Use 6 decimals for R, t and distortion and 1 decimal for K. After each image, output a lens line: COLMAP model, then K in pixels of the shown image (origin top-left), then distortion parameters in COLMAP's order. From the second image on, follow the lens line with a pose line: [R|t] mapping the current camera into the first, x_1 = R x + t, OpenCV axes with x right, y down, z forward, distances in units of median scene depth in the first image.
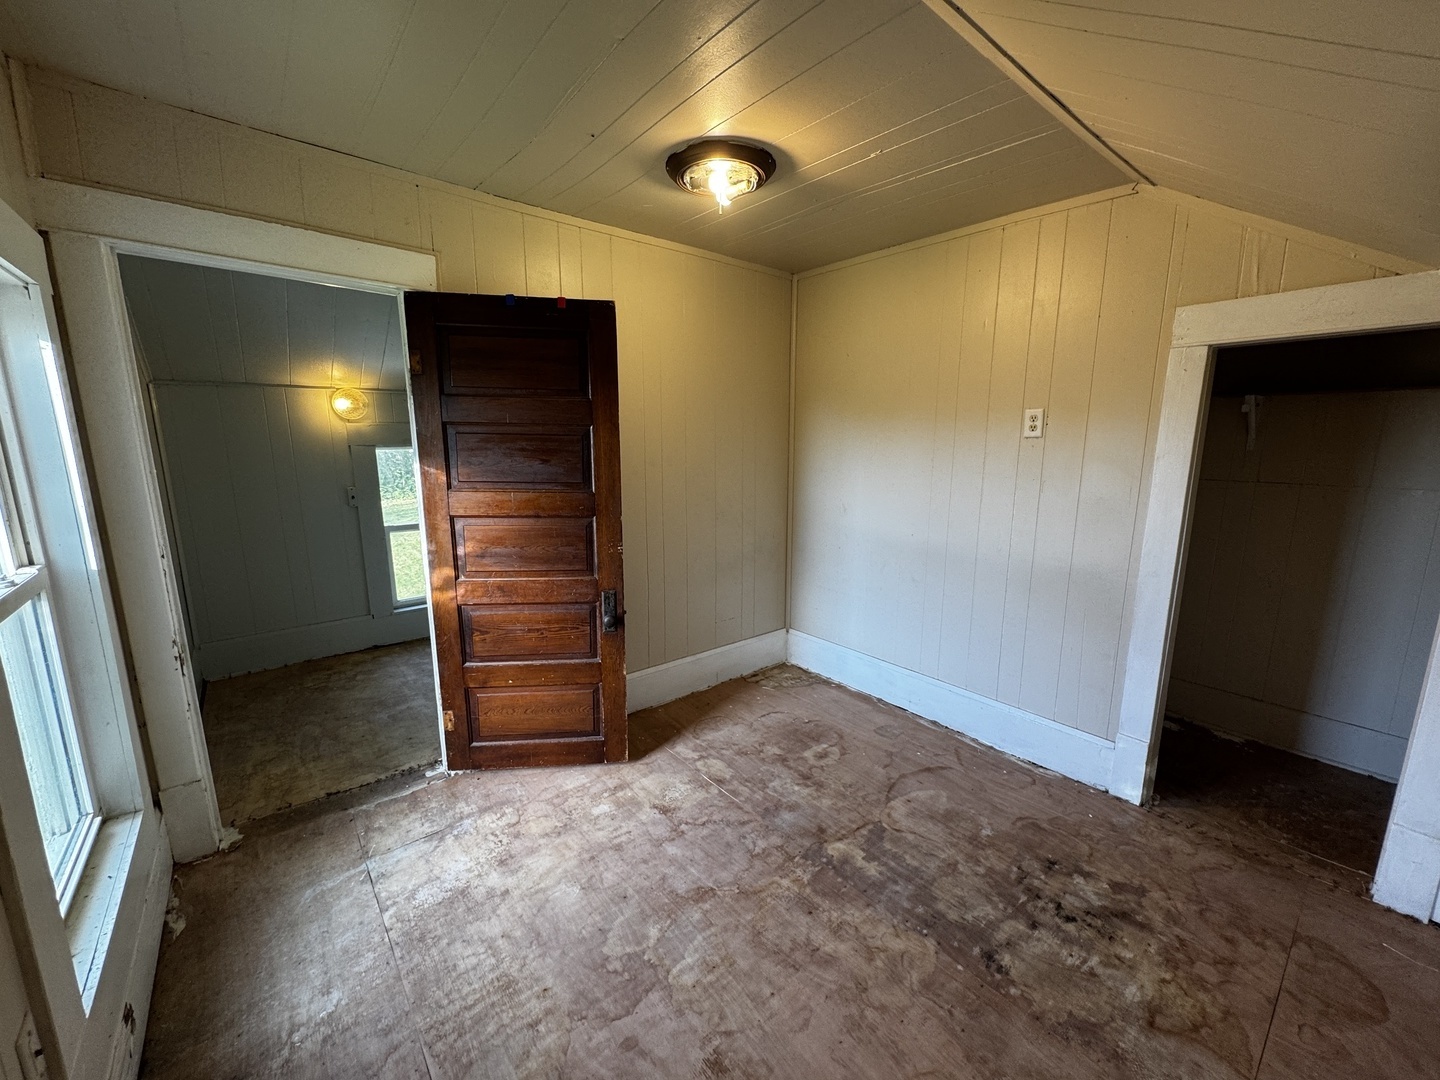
lens RADIAL K [[572.0, 0, 720.8], [0, 572.0, 543.1], [0, 0, 1]] dist [-0.002945, -0.000165]
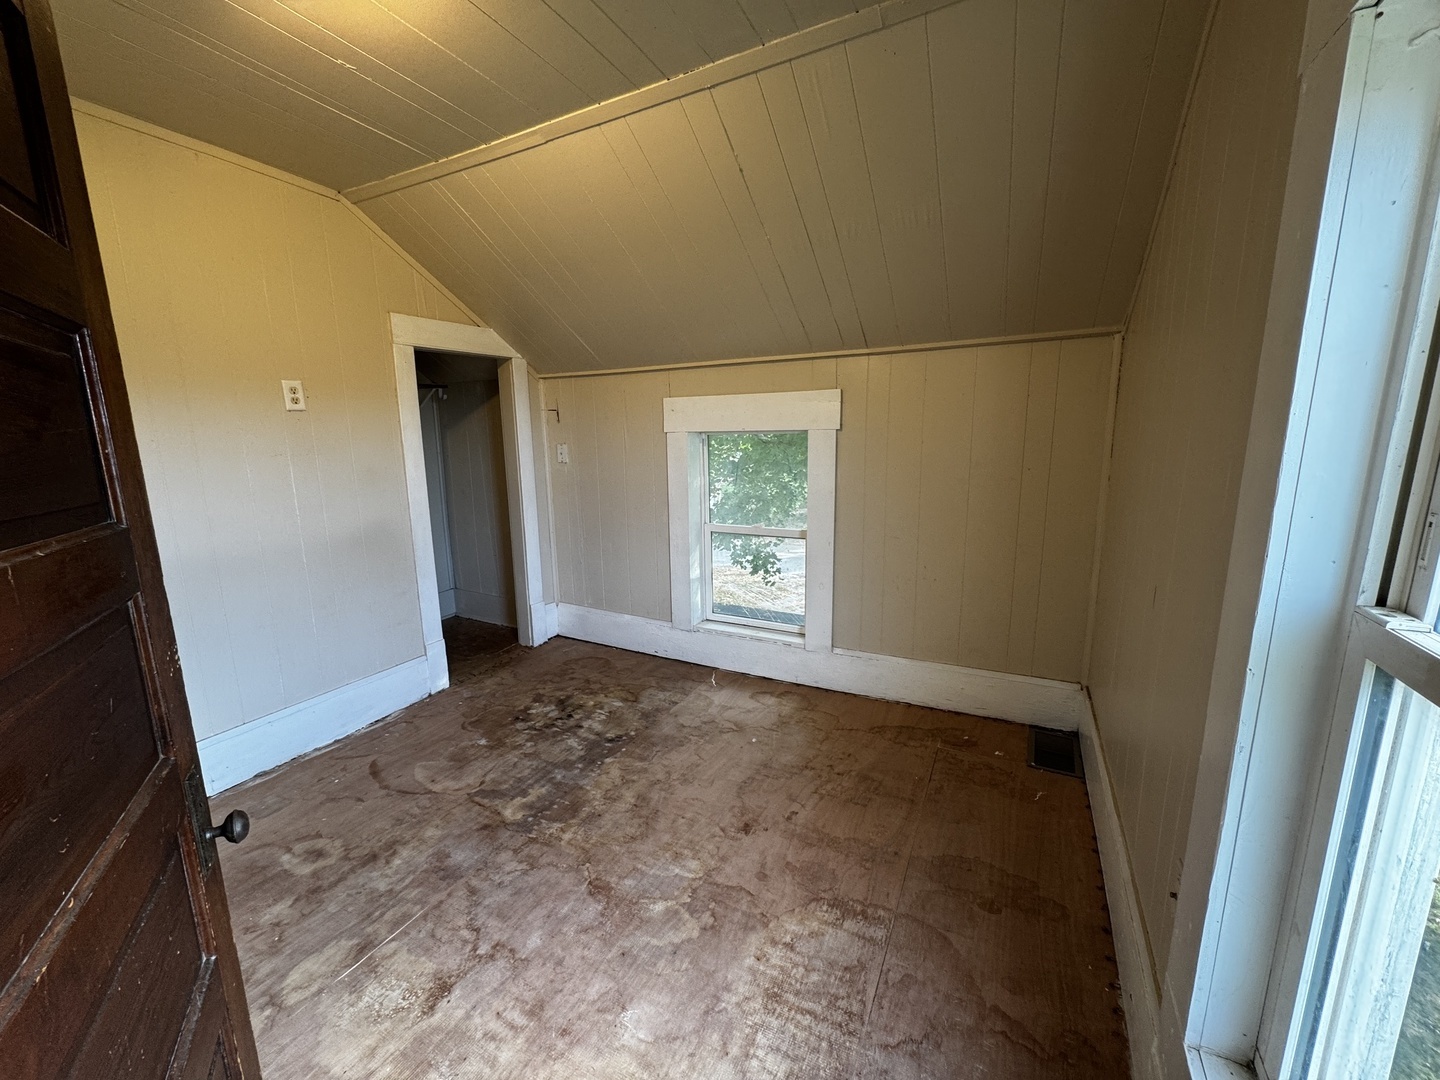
lens RADIAL K [[572.0, 0, 721.7], [0, 572.0, 538.7], [0, 0, 1]] dist [-0.002945, -0.000165]
pose [[-0.393565, -0.170968, 0.903259, -0.860982], [0.182730, 0.948399, 0.259131, -0.131785], [-0.900953, 0.267037, -0.342016, 0.992932]]
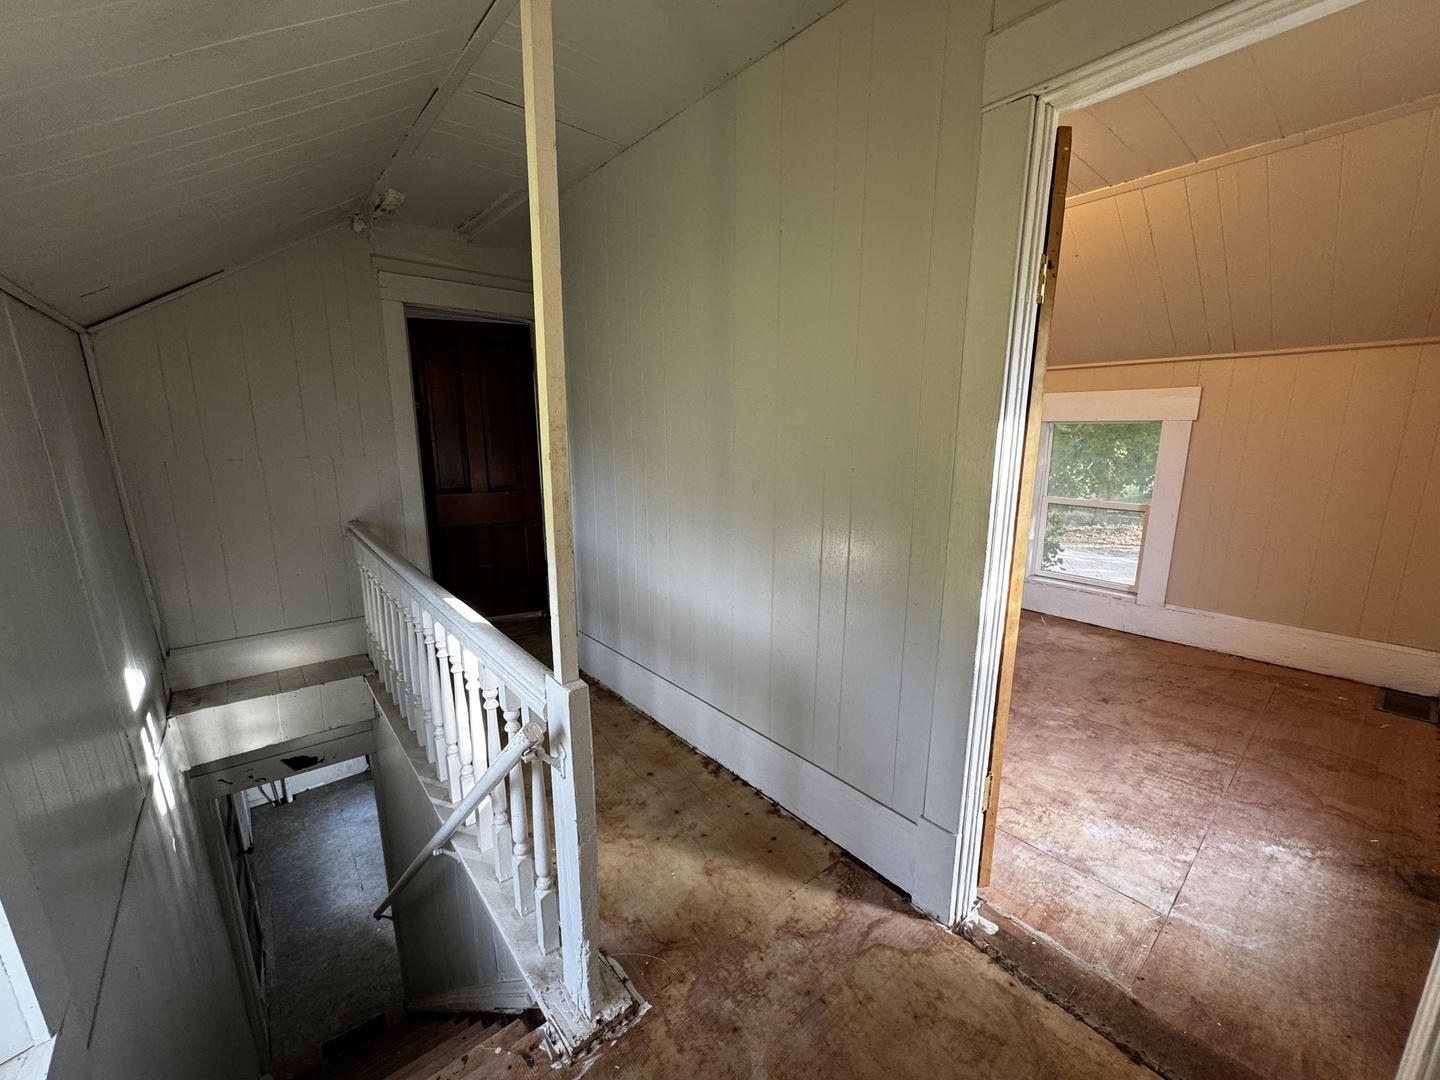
lens RADIAL K [[572.0, 0, 721.6], [0, 572.0, 539.9], [0, 0, 1]] dist [-0.002945, -0.000165]
pose [[-0.015184, -0.206292, 0.978373, -1.387360], [0.188791, 0.960294, 0.205410, -0.247436], [-0.981900, 0.187827, 0.024365, 1.613871]]
